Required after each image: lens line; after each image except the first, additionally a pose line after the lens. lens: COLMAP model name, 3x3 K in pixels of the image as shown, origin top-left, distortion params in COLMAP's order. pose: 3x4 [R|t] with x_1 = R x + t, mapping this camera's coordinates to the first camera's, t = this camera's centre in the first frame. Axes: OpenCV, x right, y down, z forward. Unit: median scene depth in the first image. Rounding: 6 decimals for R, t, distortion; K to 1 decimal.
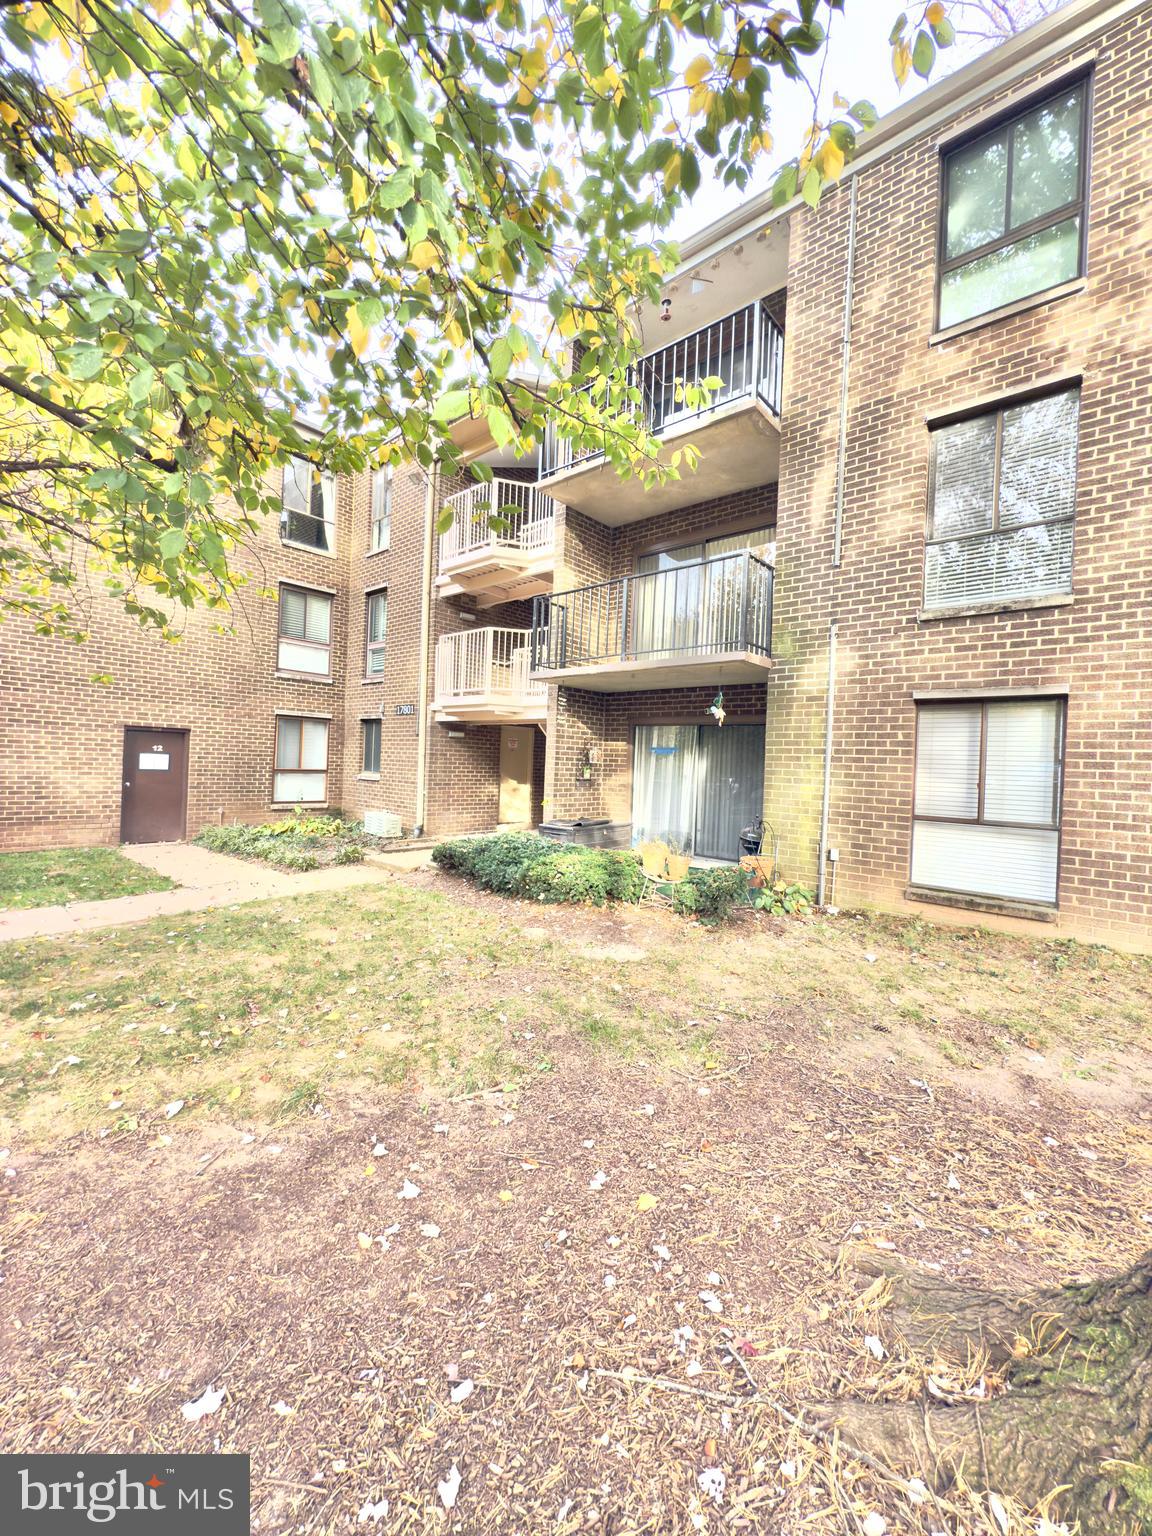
lens RADIAL K [[612.0, 0, 575.9], [0, 612.0, 770.5], [0, 0, 1]] dist [0.000069, 0.000582]
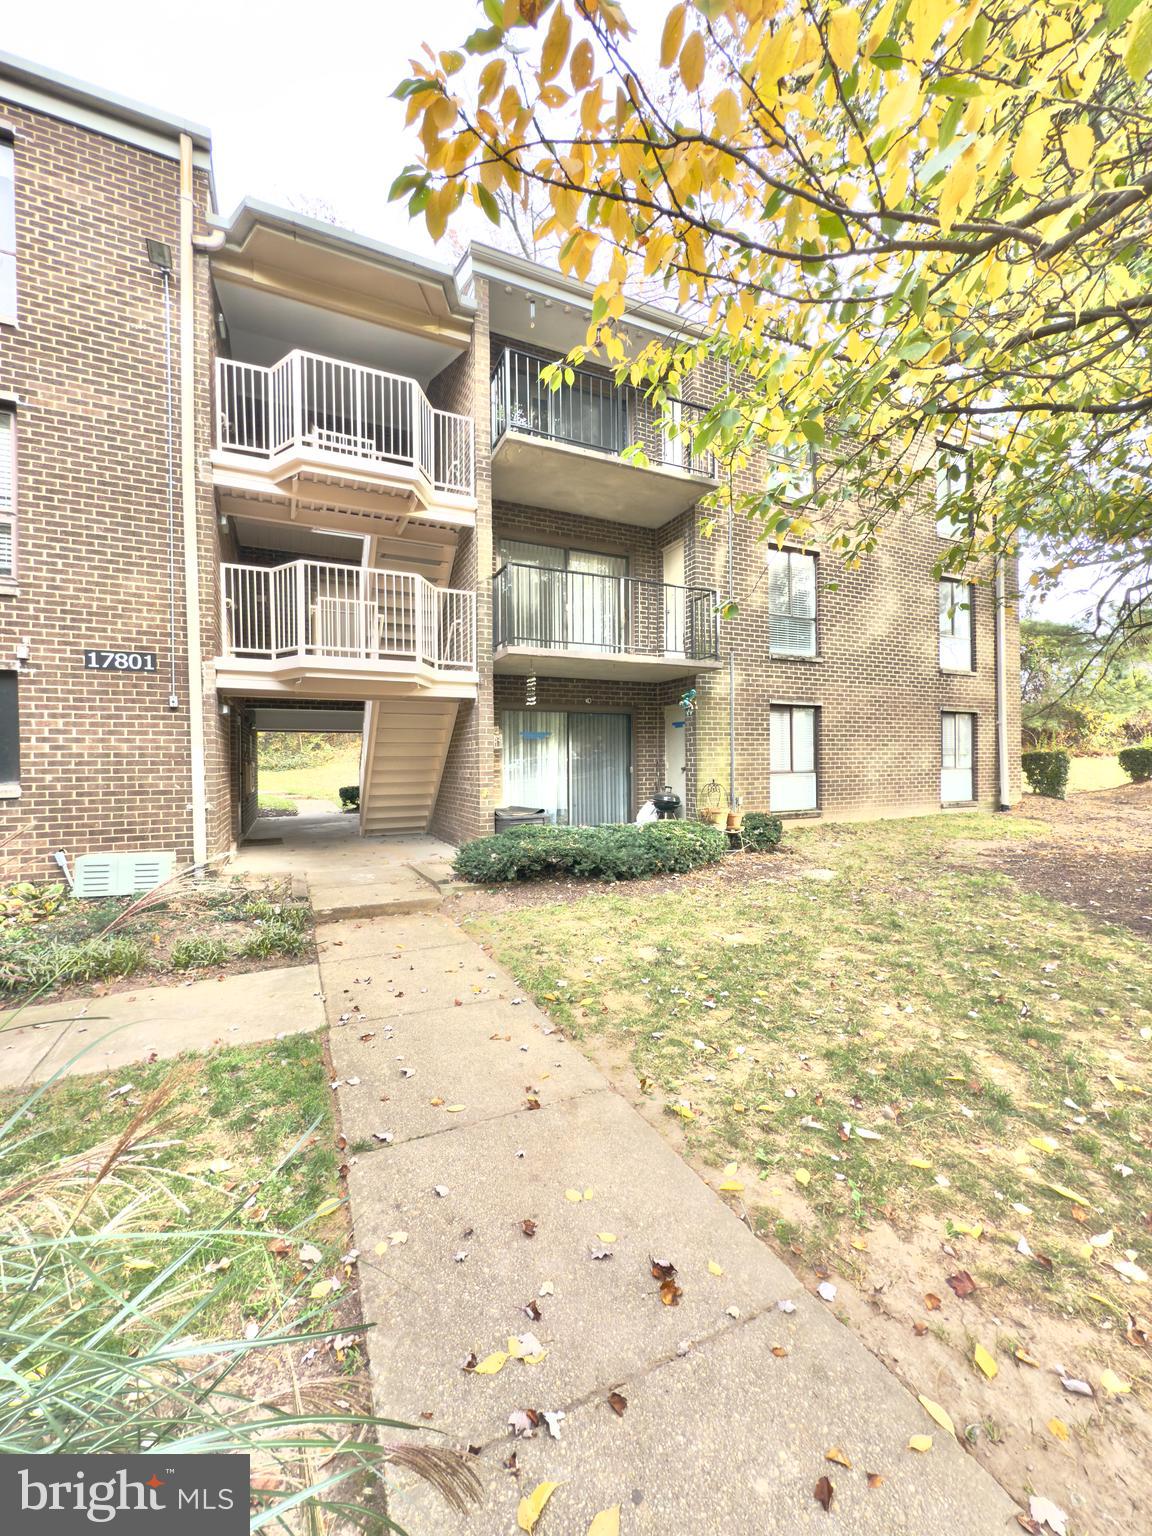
lens RADIAL K [[612.0, 0, 576.3], [0, 612.0, 762.7], [0, 0, 1]] dist [0.000069, 0.000582]
pose [[0.391968, -0.046705, 0.918793, -1.254251], [0.032919, 0.998783, 0.036728, -0.031786], [-0.919390, 0.015849, 0.393028, 0.832254]]
